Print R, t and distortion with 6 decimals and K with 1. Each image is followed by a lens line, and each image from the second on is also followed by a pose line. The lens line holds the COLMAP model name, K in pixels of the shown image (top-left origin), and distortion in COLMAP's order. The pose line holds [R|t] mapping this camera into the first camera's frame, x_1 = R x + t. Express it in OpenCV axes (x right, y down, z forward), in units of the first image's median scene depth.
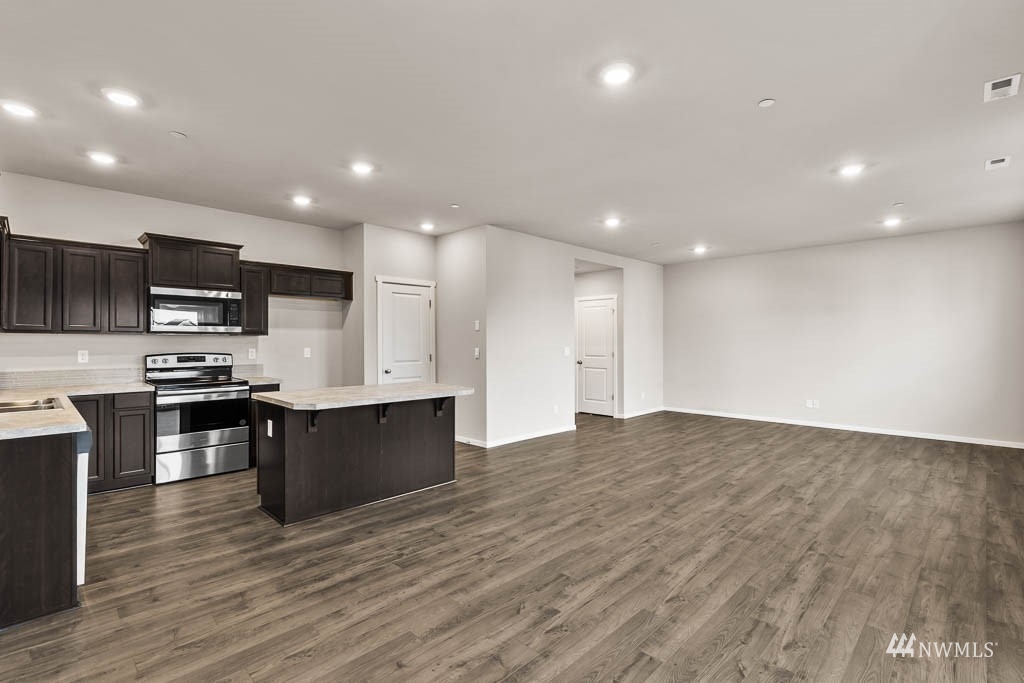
lens RADIAL K [[478.5, 0, 512.0], [0, 478.5, 341.5], [0, 0, 1]] dist [-0.000799, -0.000156]
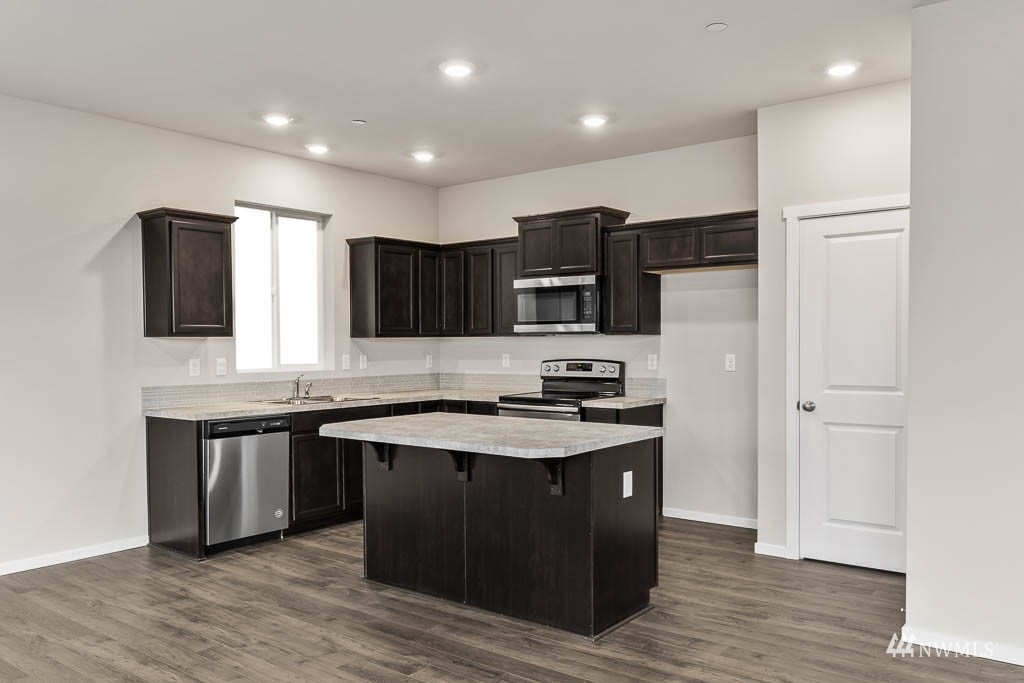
lens RADIAL K [[796.1, 0, 517.0], [0, 796.1, 368.6], [0, 0, 1]] dist [0.002354, 0.001413]
pose [[0.114486, 0.032965, -0.992878, 0.614334], [0.006696, 0.999401, 0.033953, -0.005024], [0.993402, -0.010535, 0.114197, 0.793558]]
